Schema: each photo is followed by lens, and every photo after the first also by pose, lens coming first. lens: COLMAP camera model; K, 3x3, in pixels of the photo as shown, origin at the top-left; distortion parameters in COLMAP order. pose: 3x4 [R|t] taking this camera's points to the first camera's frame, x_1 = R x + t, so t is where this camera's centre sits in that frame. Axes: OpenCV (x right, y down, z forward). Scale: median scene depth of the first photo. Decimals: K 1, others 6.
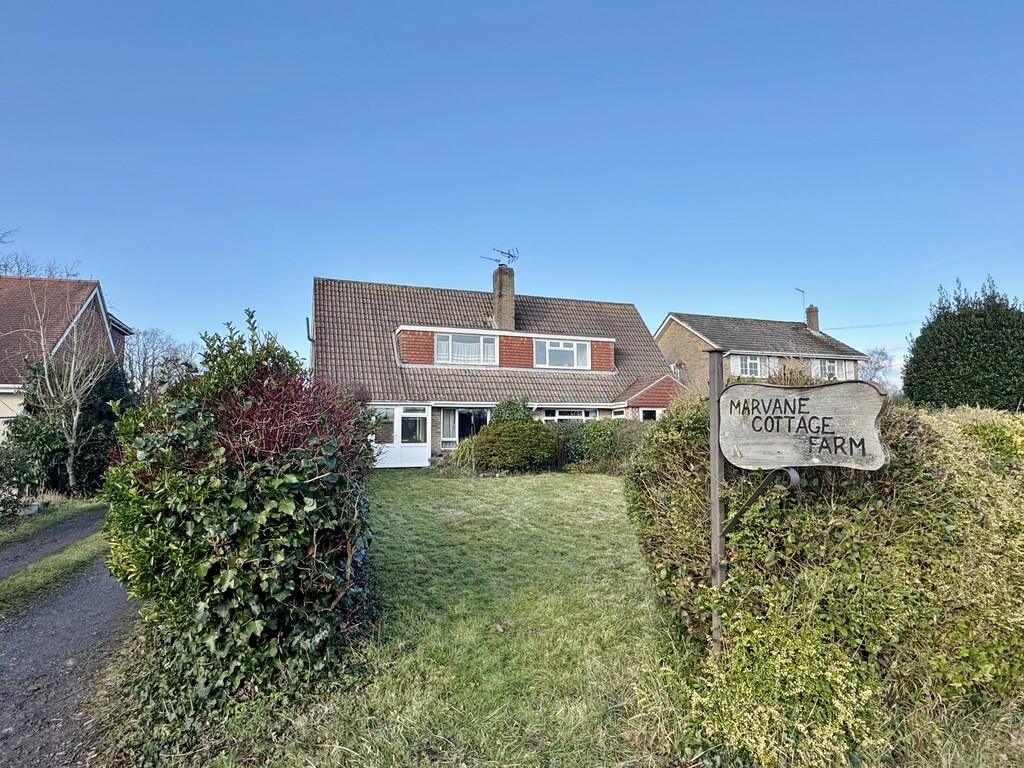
lens RADIAL K [[592.7, 0, 513.0], [0, 592.7, 383.1], [0, 0, 1]] dist [0.006959, 0.000860]
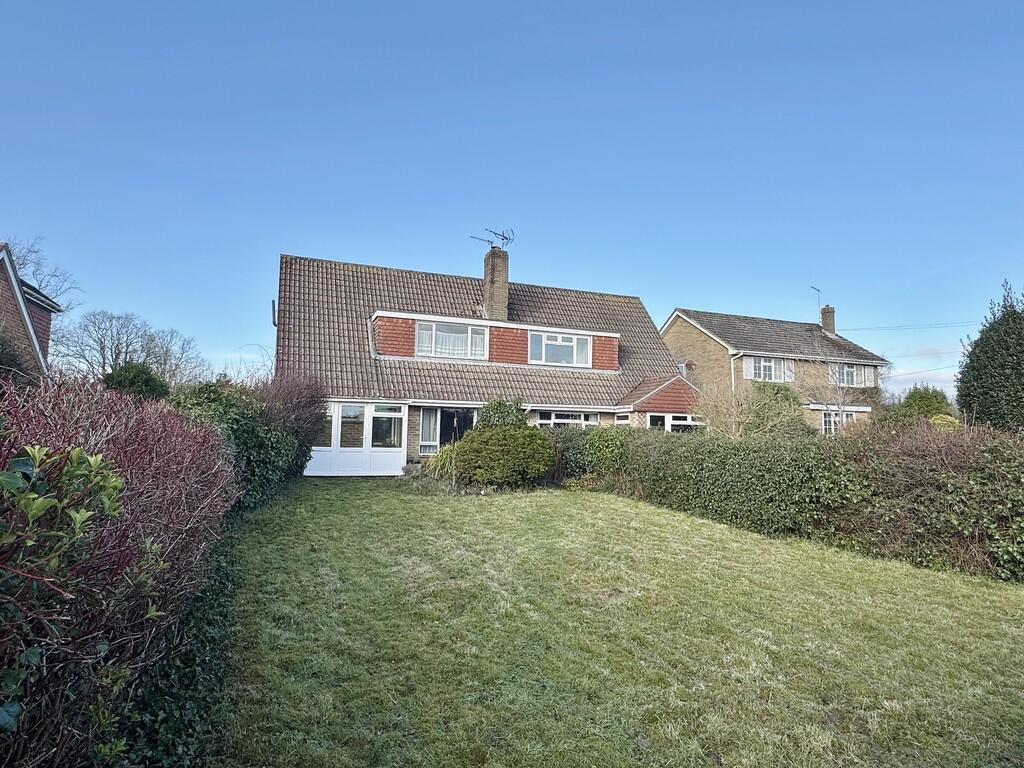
lens RADIAL K [[592.7, 0, 510.1], [0, 592.7, 388.8], [0, 0, 1]] dist [0.006959, 0.000860]
pose [[0.999566, 0.026795, 0.012230, -0.001306], [-0.026961, 0.999544, 0.013626, -0.000096], [-0.011859, -0.013950, 0.999832, 0.118644]]
